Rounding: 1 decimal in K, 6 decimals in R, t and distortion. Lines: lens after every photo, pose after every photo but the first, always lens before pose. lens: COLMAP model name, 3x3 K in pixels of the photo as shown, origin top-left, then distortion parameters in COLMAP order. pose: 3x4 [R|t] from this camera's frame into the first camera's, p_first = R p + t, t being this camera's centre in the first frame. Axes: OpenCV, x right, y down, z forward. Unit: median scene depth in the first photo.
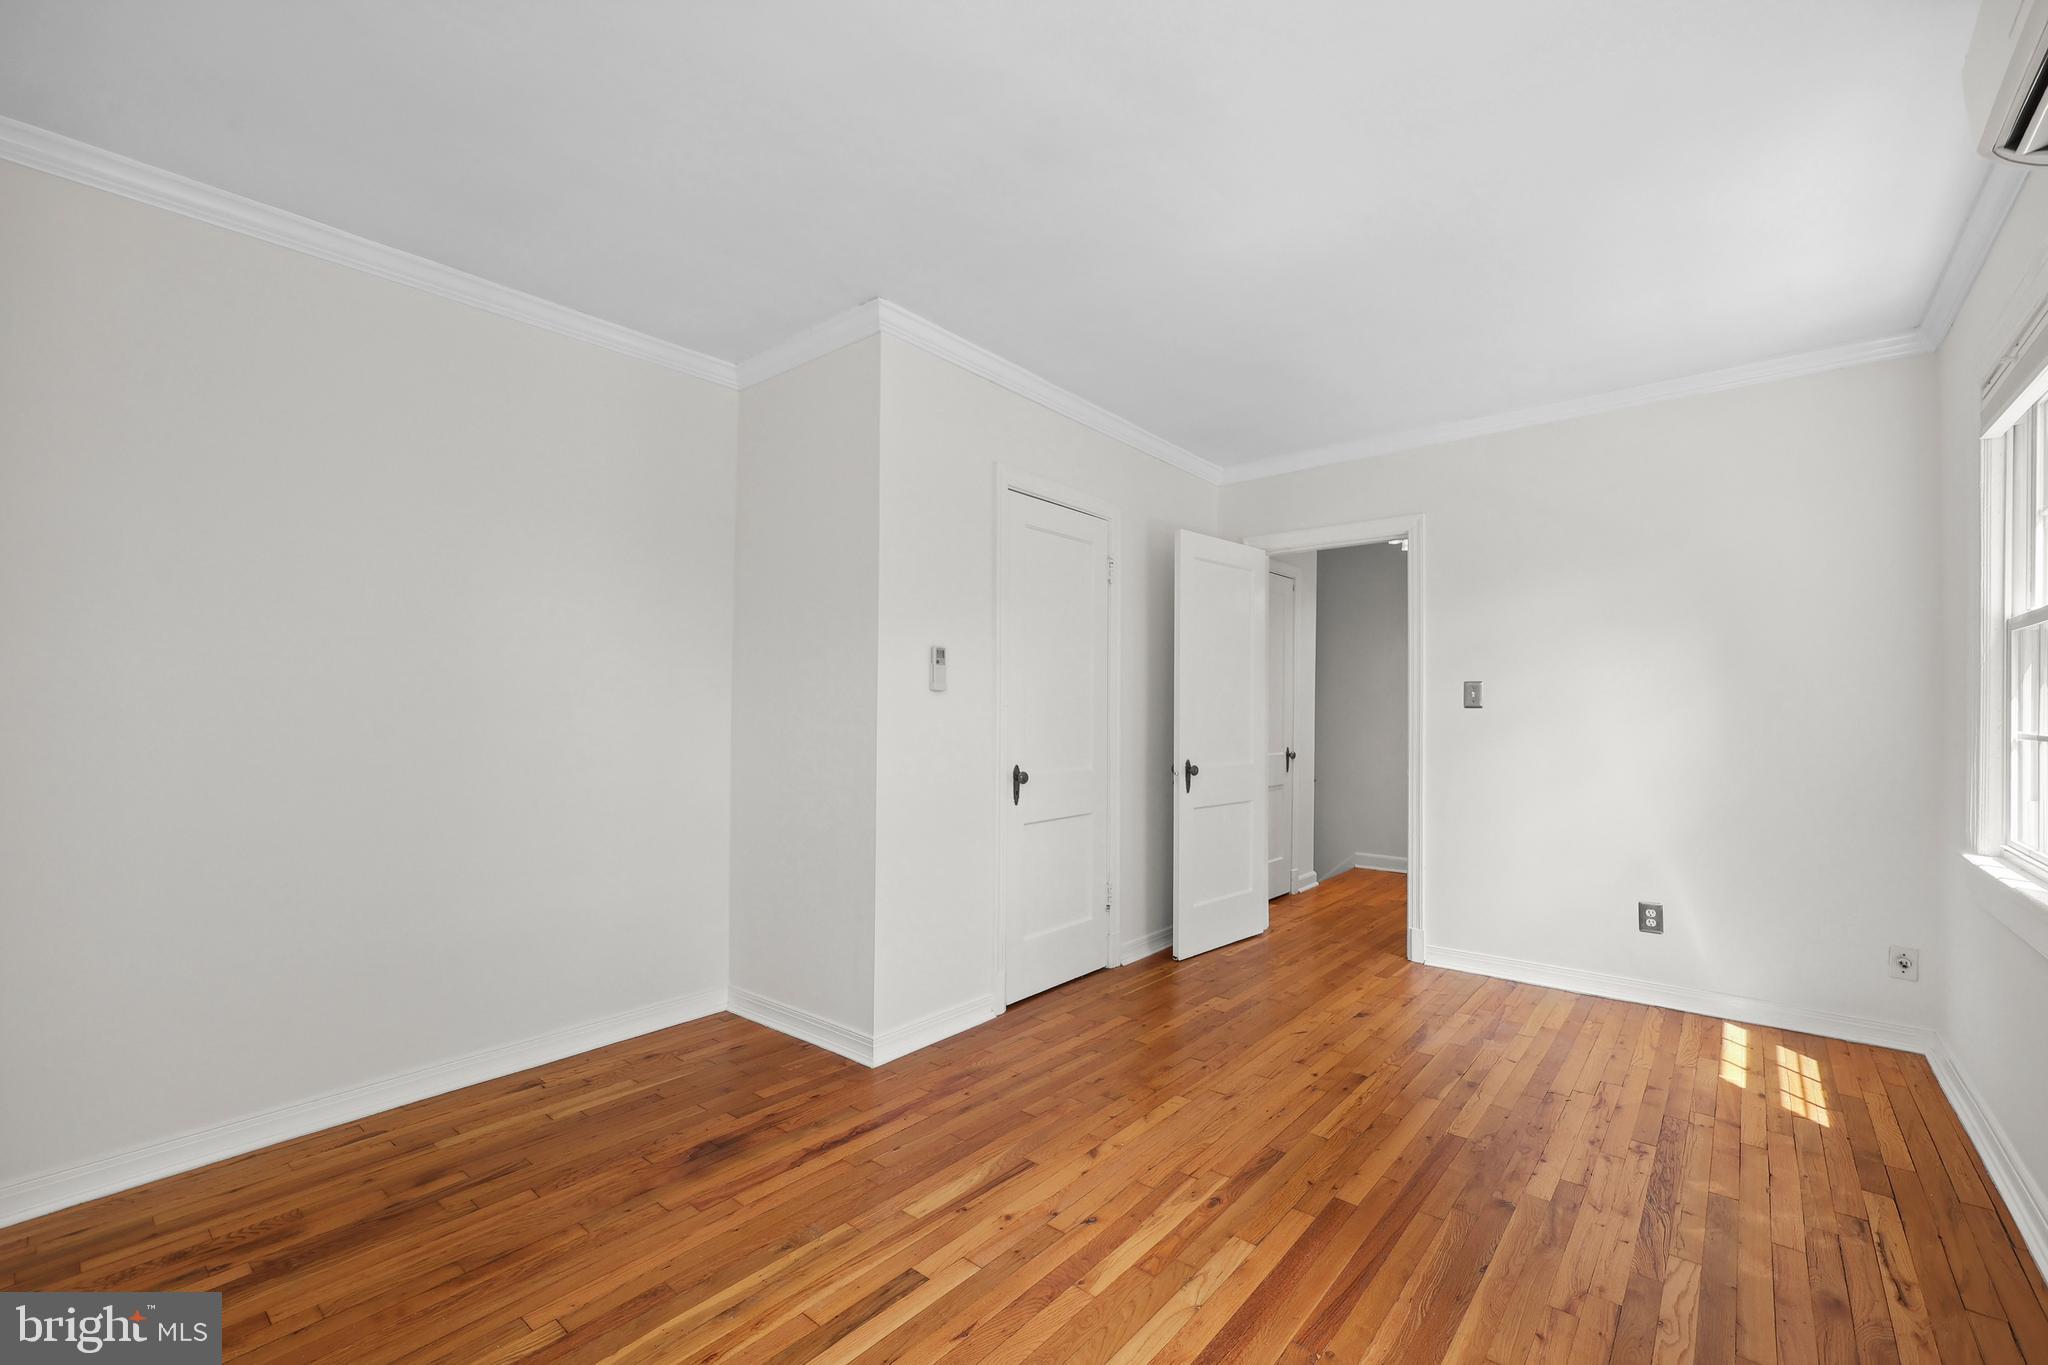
lens RADIAL K [[832.2, 0, 1024.0], [0, 832.2, 682.5], [0, 0, 1]] dist [0.000528, 0.000085]
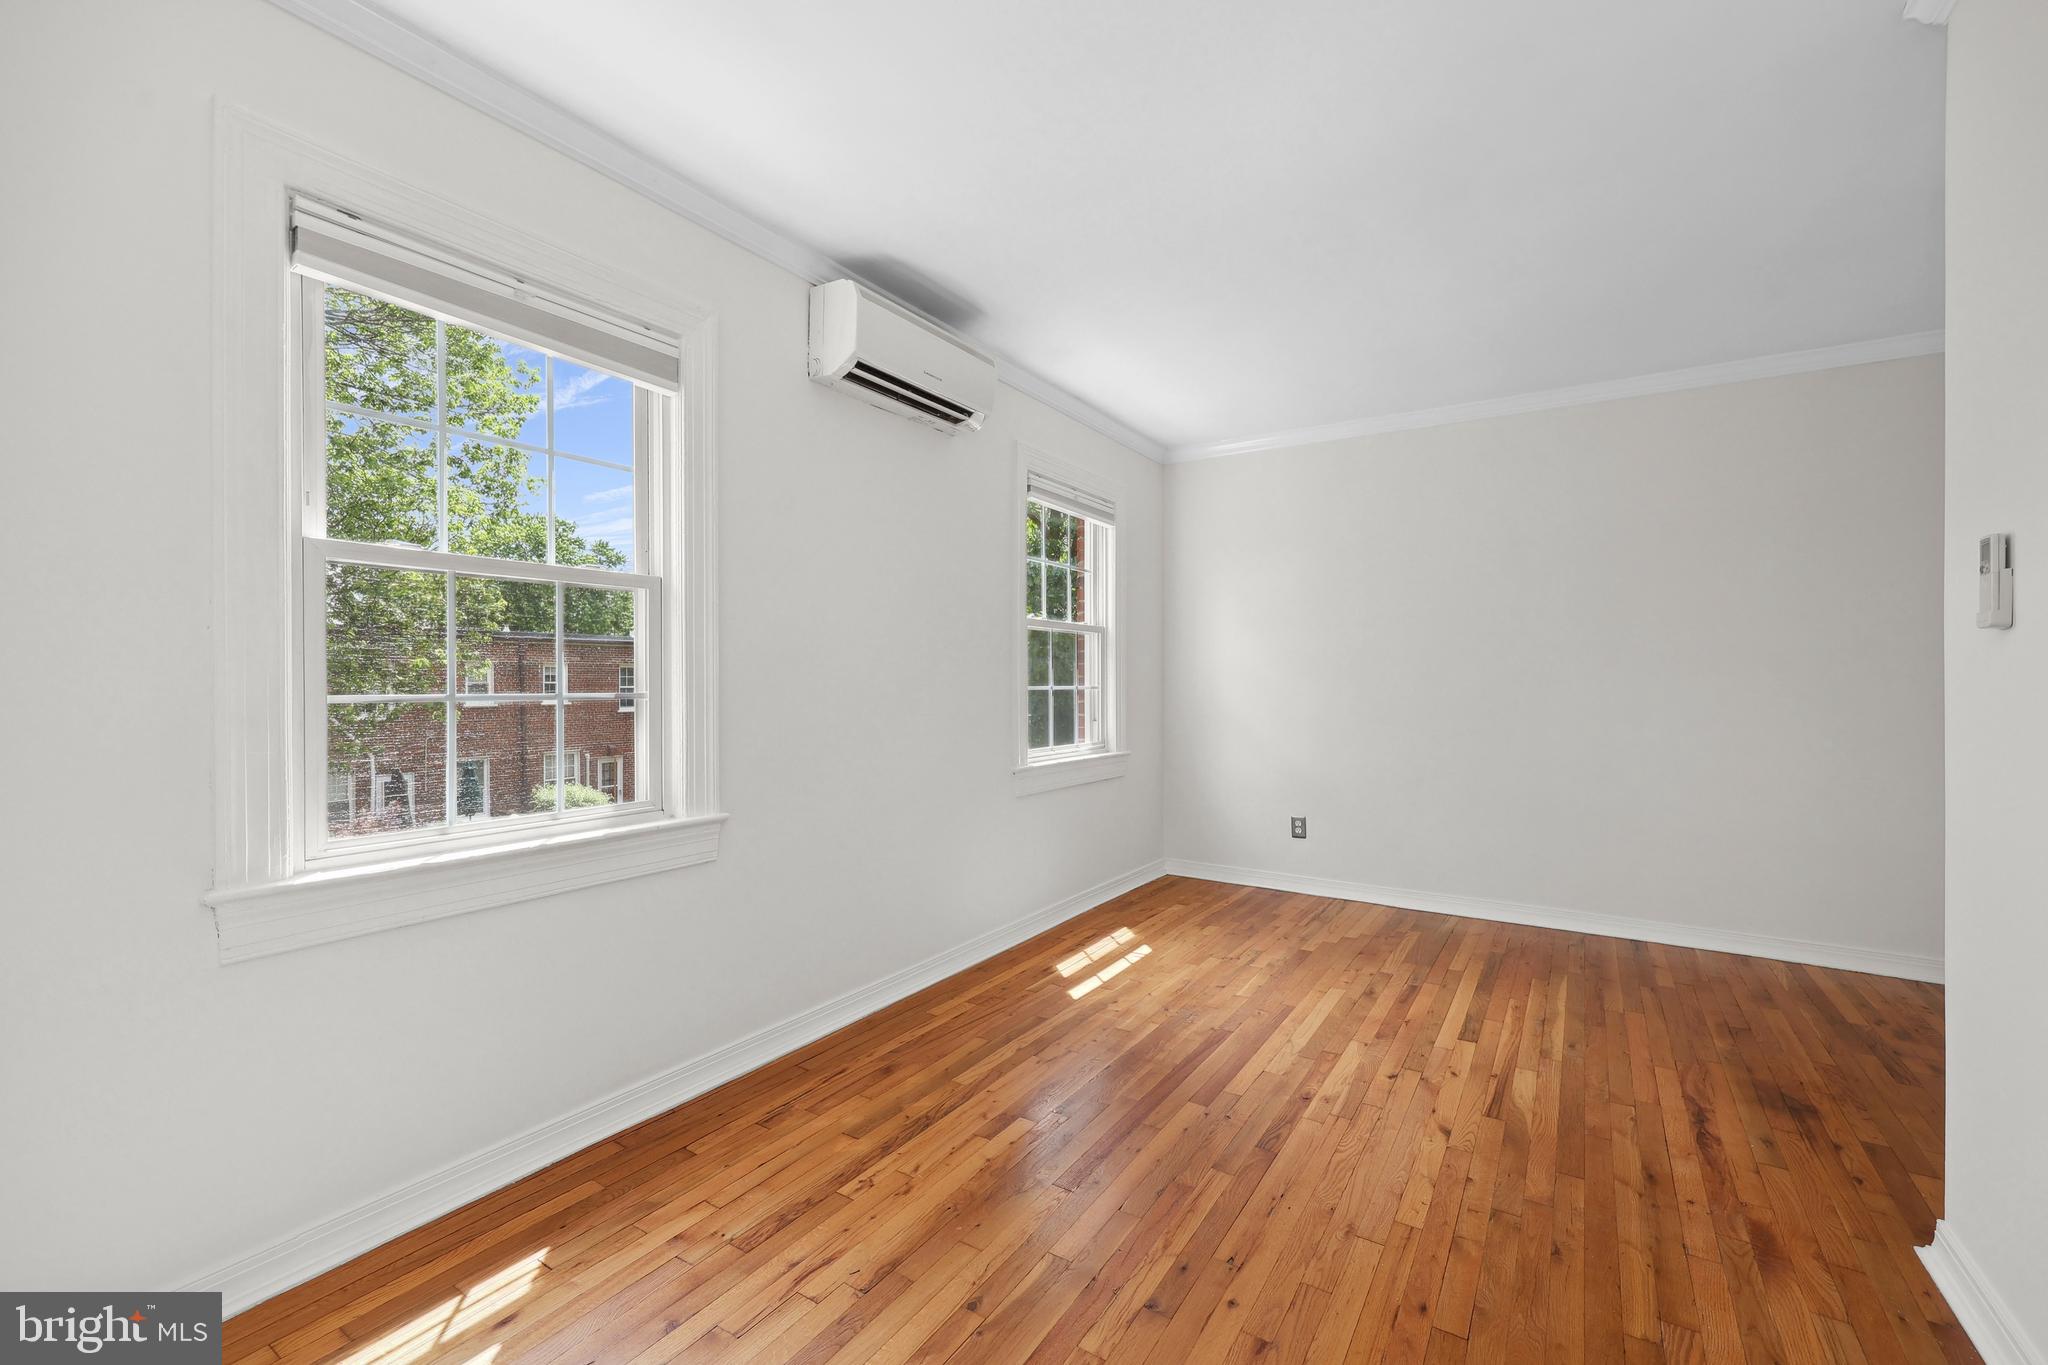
lens RADIAL K [[832.2, 0, 1024.0], [0, 832.2, 682.5], [0, 0, 1]] dist [0.000528, 0.000085]
pose [[-0.992562, -0.002894, -0.121704, 0.745465], [0.001241, 0.999425, -0.033889, 0.079788], [0.121732, -0.033788, -0.991988, 2.072050]]
